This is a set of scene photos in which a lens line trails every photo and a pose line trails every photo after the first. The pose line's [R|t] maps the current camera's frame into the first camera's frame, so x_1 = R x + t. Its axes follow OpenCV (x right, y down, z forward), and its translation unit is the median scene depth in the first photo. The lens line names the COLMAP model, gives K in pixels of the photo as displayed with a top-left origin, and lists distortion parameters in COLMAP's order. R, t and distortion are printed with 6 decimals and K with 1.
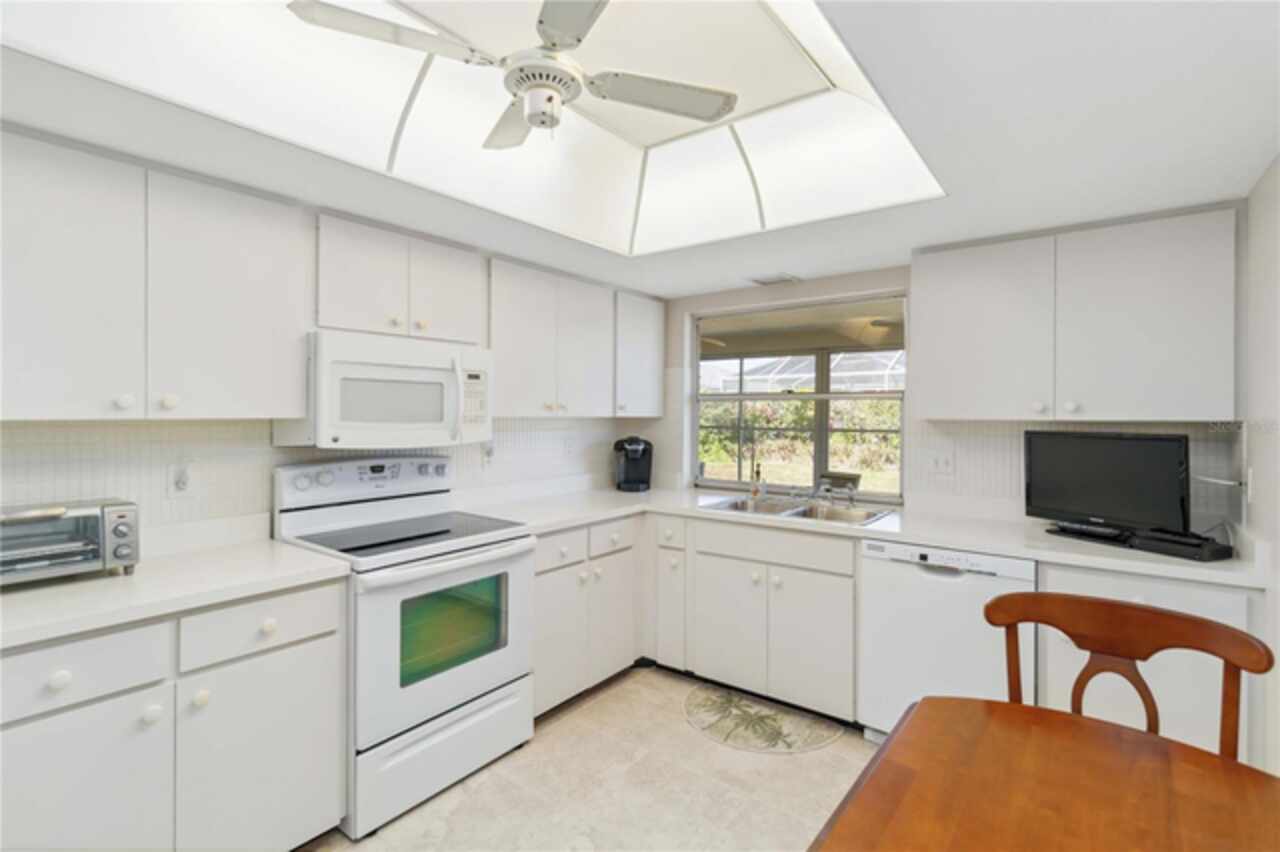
lens RADIAL K [[602.1, 0, 625.1], [0, 602.1, 416.4], [0, 0, 1]] dist [0.009163, -0.001312]
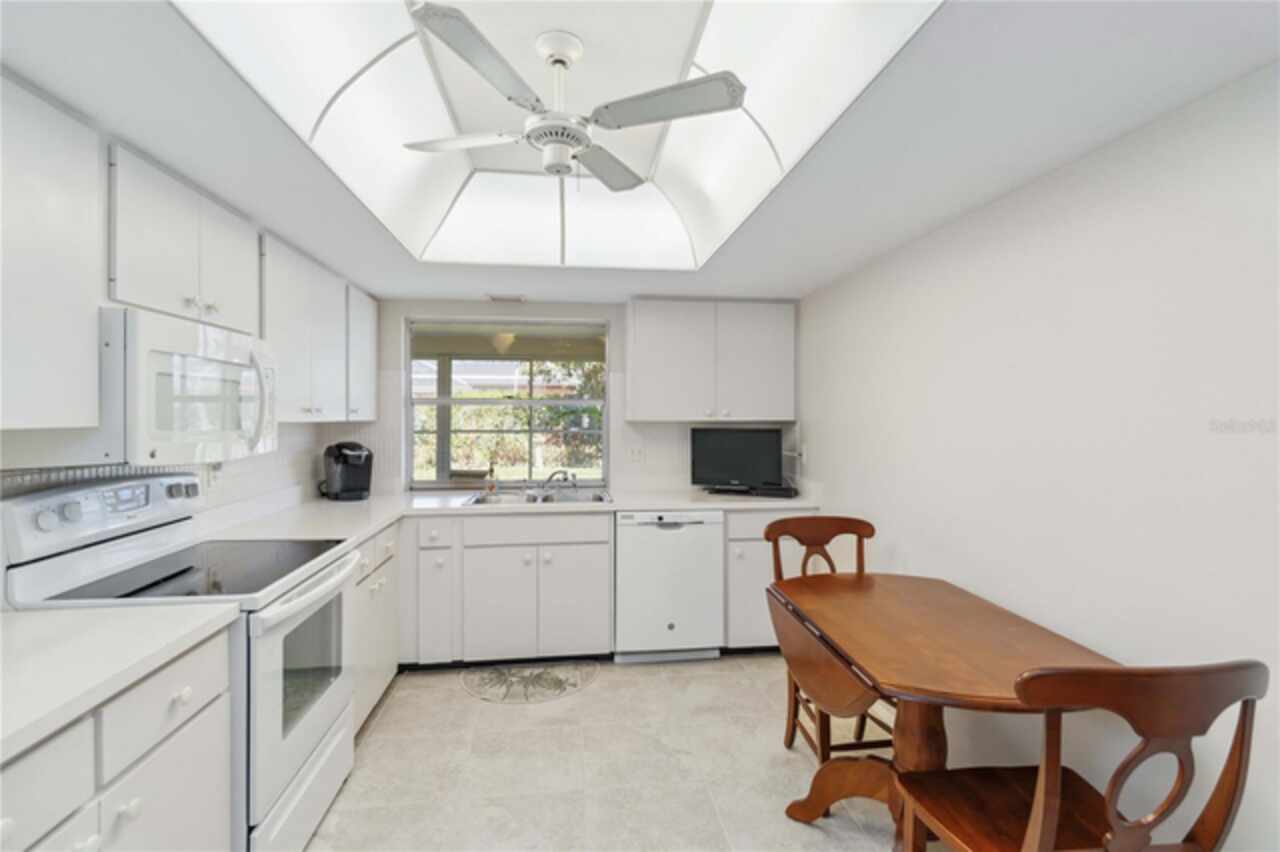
lens RADIAL K [[602.1, 0, 644.9], [0, 602.1, 423.3], [0, 0, 1]] dist [0.009163, -0.001312]
pose [[0.704311, -0.010749, 0.709810, -0.479072], [0.004524, 0.999933, 0.010654, -0.004344], [-0.709877, -0.004293, 0.704312, 0.028151]]
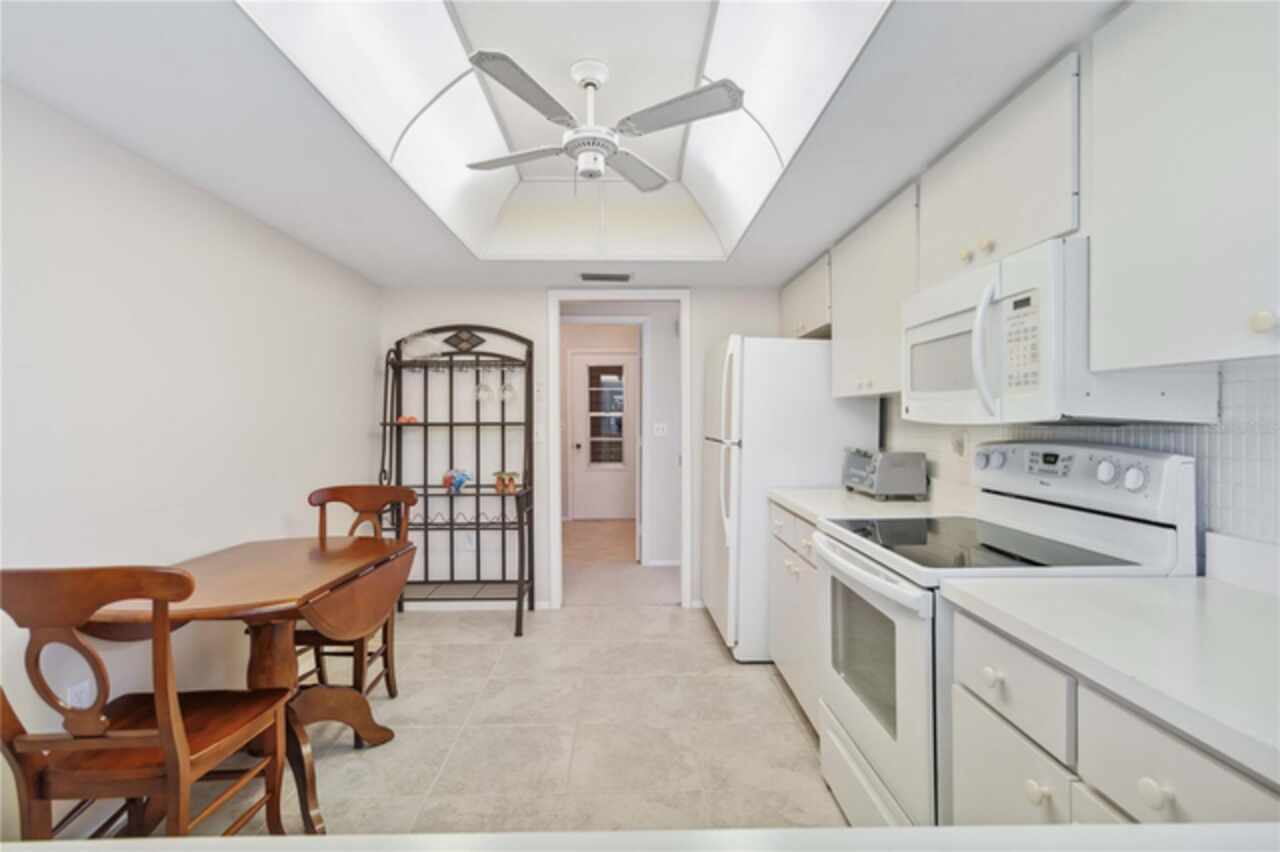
lens RADIAL K [[602.1, 0, 643.3], [0, 602.1, 421.1], [0, 0, 1]] dist [0.009163, -0.001312]
pose [[-0.766336, 0.000417, -0.642439, 0.377687], [-0.005799, 0.999955, 0.007567, 0.041122], [0.642413, 0.009524, -0.766299, 1.205228]]
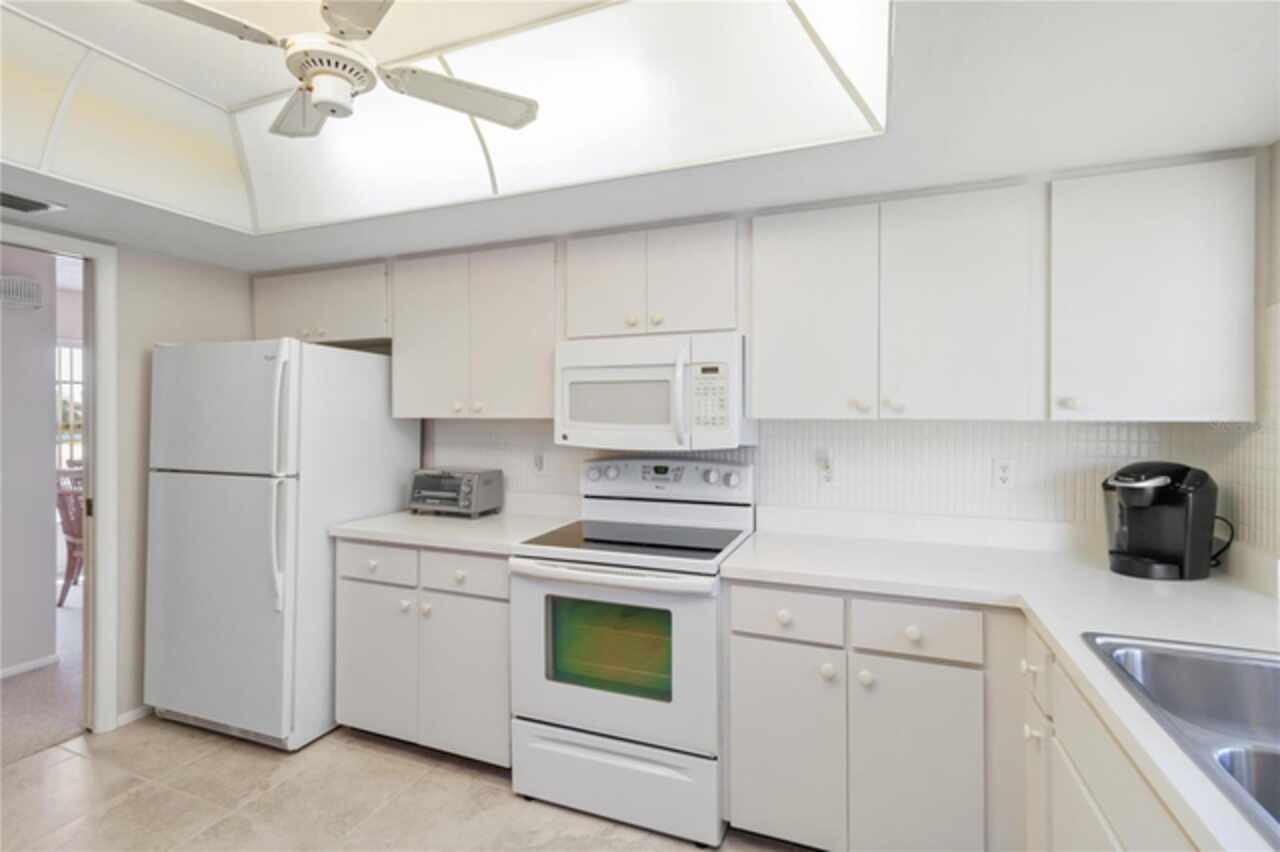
lens RADIAL K [[602.1, 0, 632.8], [0, 602.1, 413.8], [0, 0, 1]] dist [0.009163, -0.001312]
pose [[0.272696, -0.002407, -0.962097, 0.521927], [-0.005162, 0.999979, -0.003964, -0.001426], [0.962086, 0.006047, 0.272678, 0.670757]]
